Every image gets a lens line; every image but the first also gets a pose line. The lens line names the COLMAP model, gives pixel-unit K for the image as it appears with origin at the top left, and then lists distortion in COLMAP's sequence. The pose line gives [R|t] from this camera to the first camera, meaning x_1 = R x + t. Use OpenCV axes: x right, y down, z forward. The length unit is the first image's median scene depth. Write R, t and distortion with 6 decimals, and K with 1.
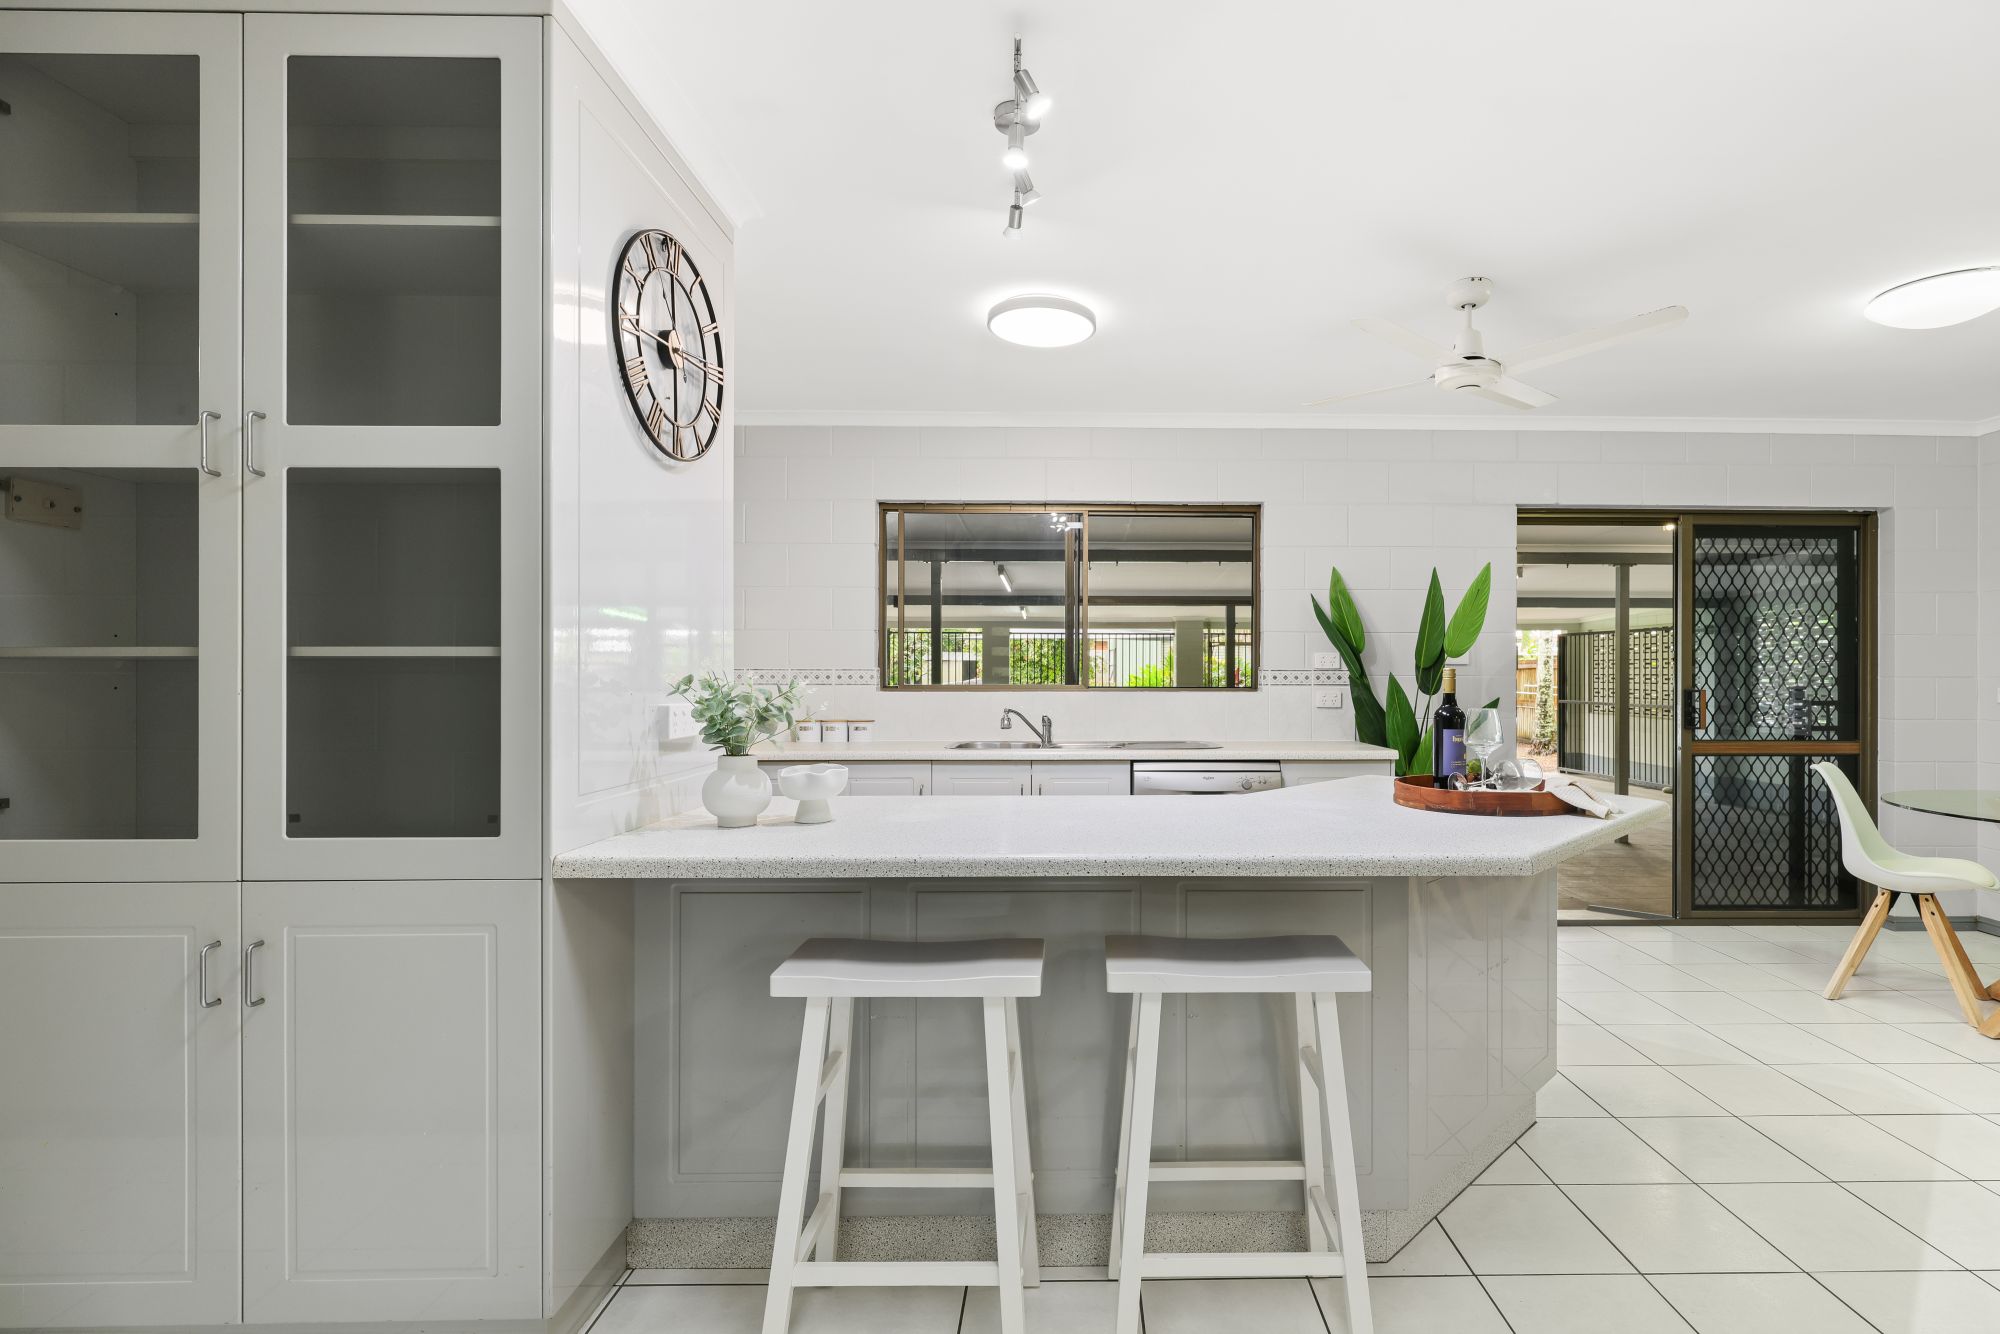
lens RADIAL K [[986.2, 0, 1037.4], [0, 986.2, 672.4], [0, 0, 1]] dist [-0.020254, -0.000305]
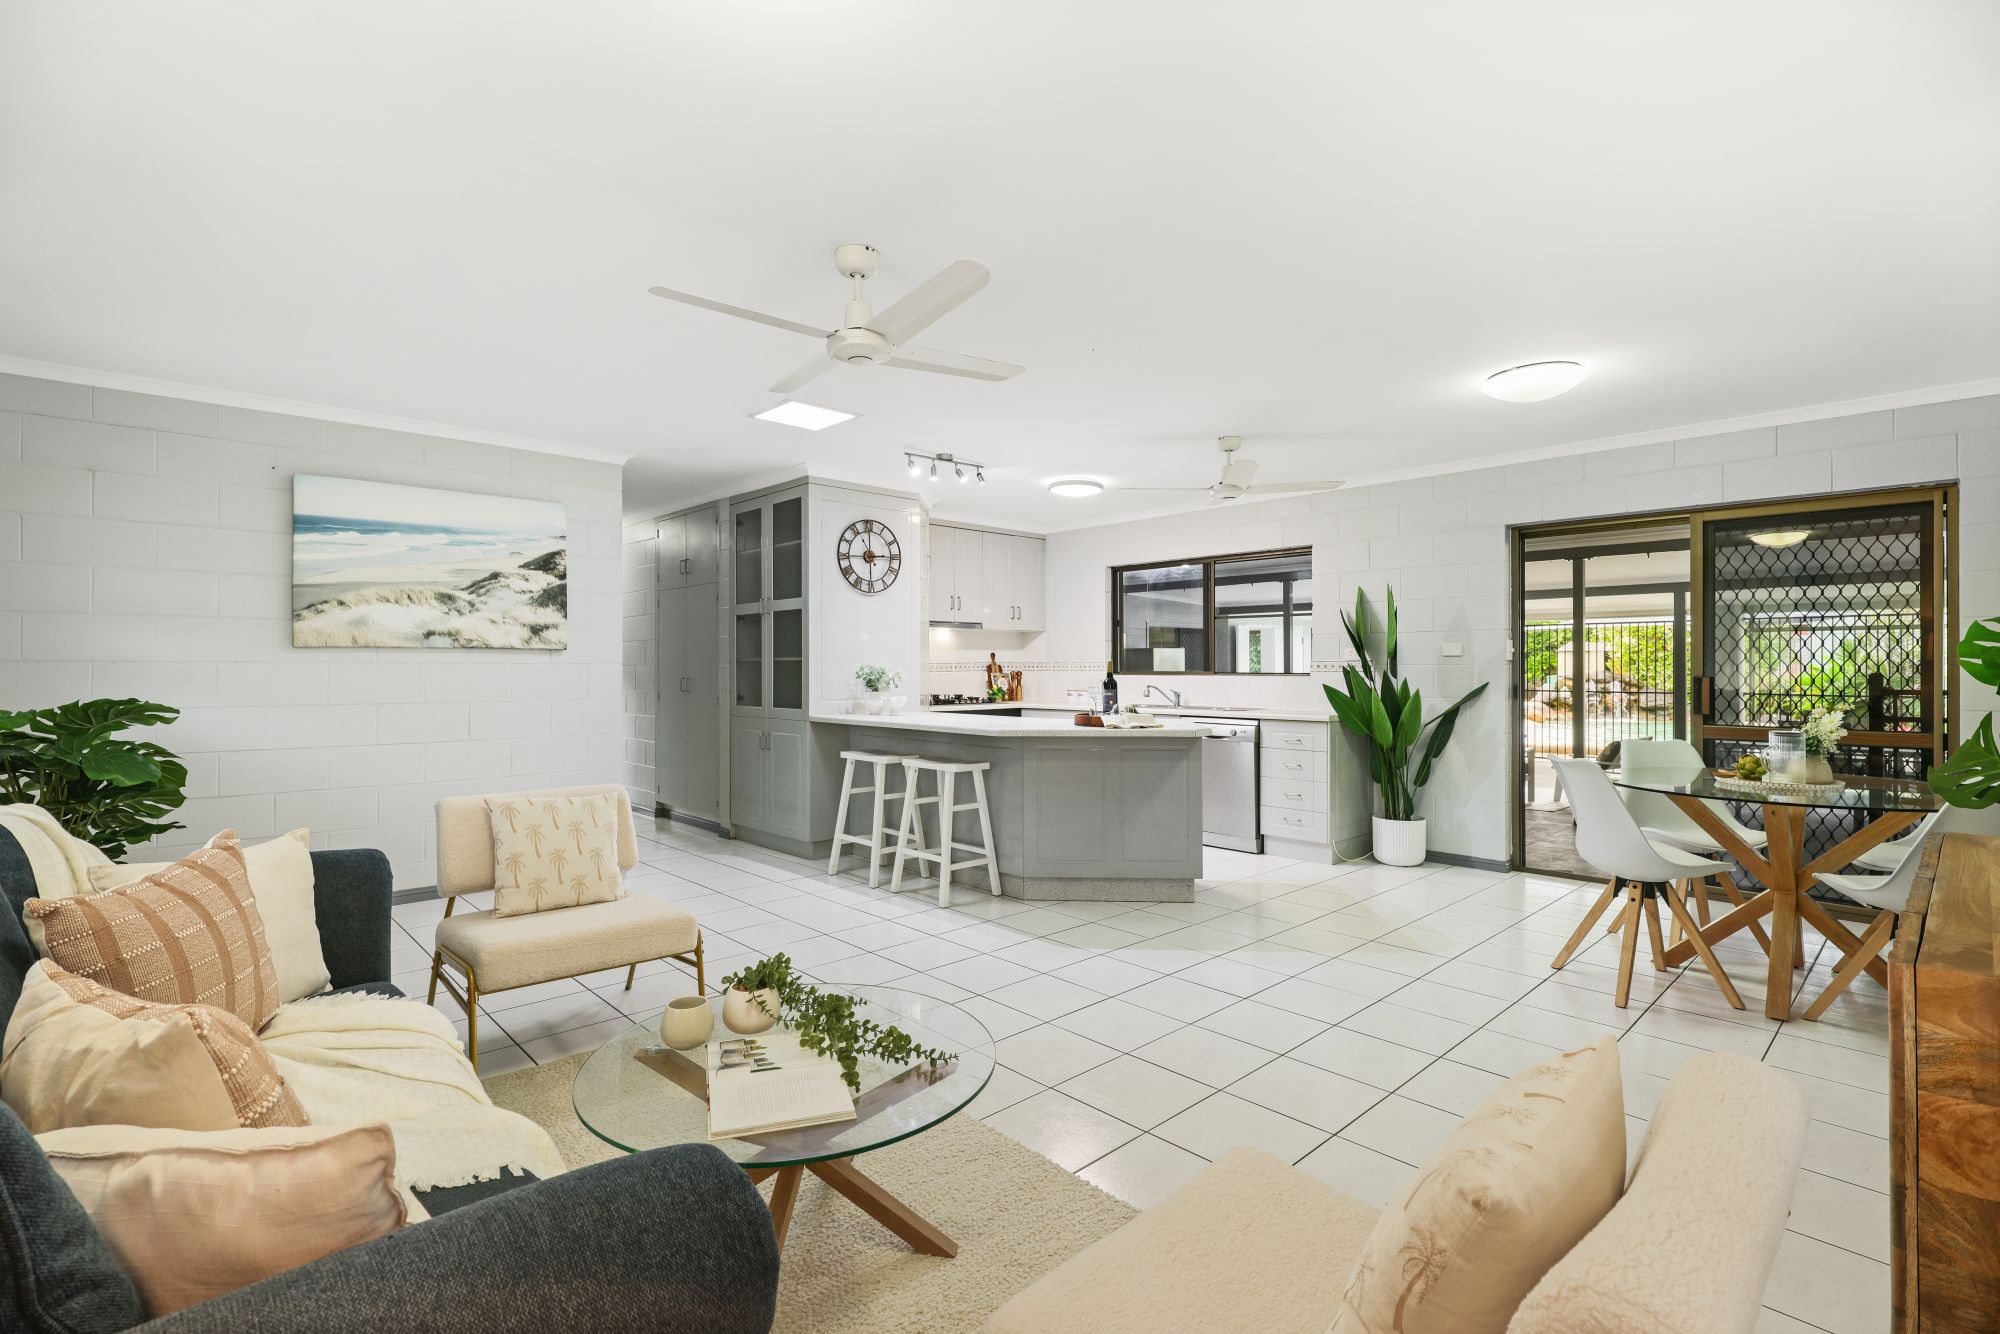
lens RADIAL K [[913.4, 0, 998.6], [0, 913.4, 665.2], [0, 0, 1]] dist [0.000690, -0.000387]
pose [[0.645541, -0.003200, -0.763719, 1.010955], [0.002668, 0.999995, -0.001935, 0.005565], [0.763721, -0.000789, 0.645546, -0.258240]]
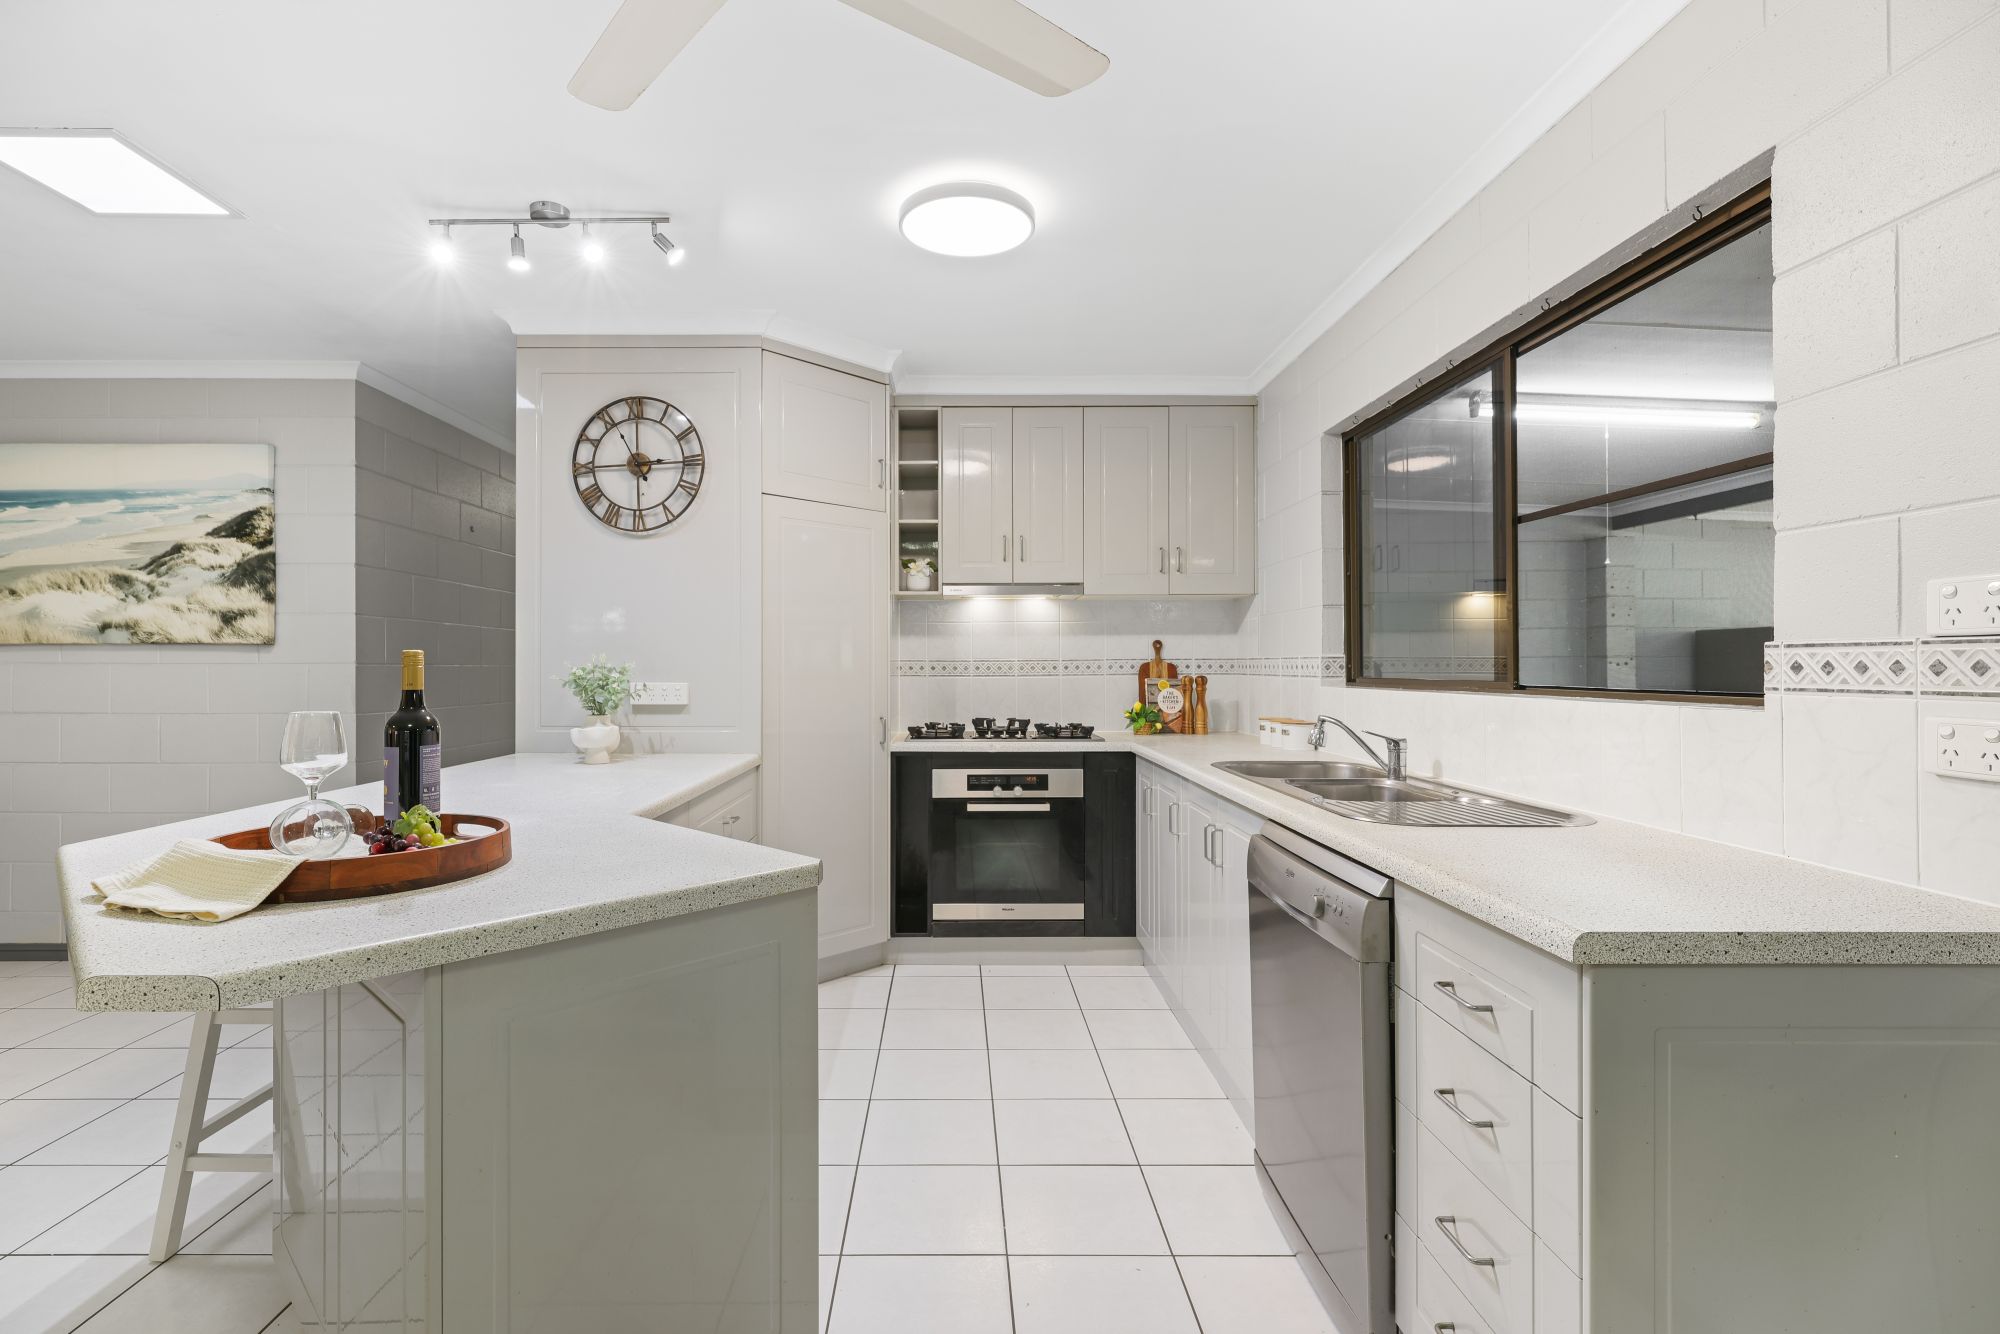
lens RADIAL K [[913.4, 0, 993.6], [0, 913.4, 668.3], [0, 0, 1]] dist [0.000690, -0.000387]
pose [[-0.047664, 0.002123, -0.998861, 0.561186], [0.003060, 0.999993, 0.001980, 0.004543], [0.998859, -0.002962, -0.047671, 0.825028]]
